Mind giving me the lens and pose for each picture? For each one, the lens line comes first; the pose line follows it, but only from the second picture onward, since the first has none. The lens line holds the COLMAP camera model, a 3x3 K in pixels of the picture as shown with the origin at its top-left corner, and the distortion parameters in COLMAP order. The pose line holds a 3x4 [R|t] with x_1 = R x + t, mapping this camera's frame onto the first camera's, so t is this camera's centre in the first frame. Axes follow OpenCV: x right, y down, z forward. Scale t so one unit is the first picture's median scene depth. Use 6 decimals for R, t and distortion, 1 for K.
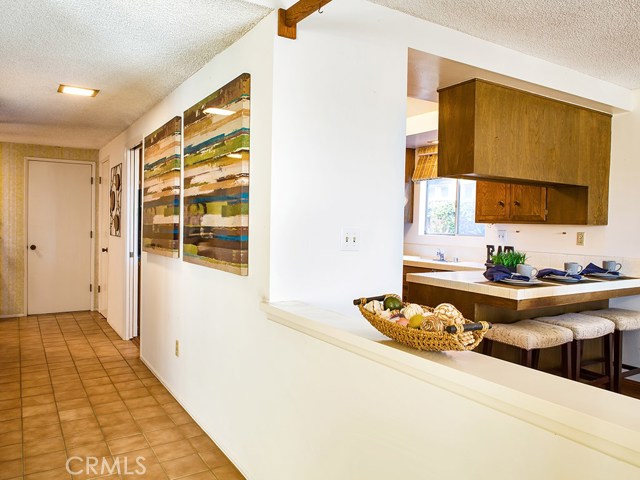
lens RADIAL K [[484.7, 0, 314.8], [0, 484.7, 236.3], [0, 0, 1]] dist [0.006474, -0.005021]
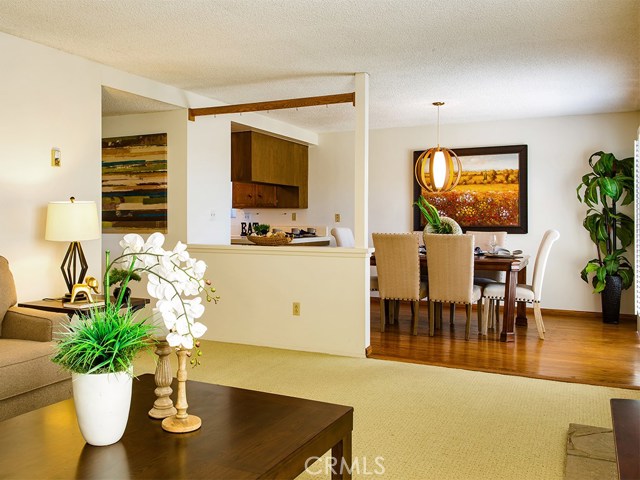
lens RADIAL K [[598.6, 0, 276.0], [0, 598.6, 210.8], [0, 0, 1]] dist [-0.003847, -0.016487]
pose [[0.861444, -0.011056, 0.507732, -0.617680], [0.028230, 0.999260, -0.026137, 0.040165], [-0.507067, 0.036849, 0.861119, -0.834762]]
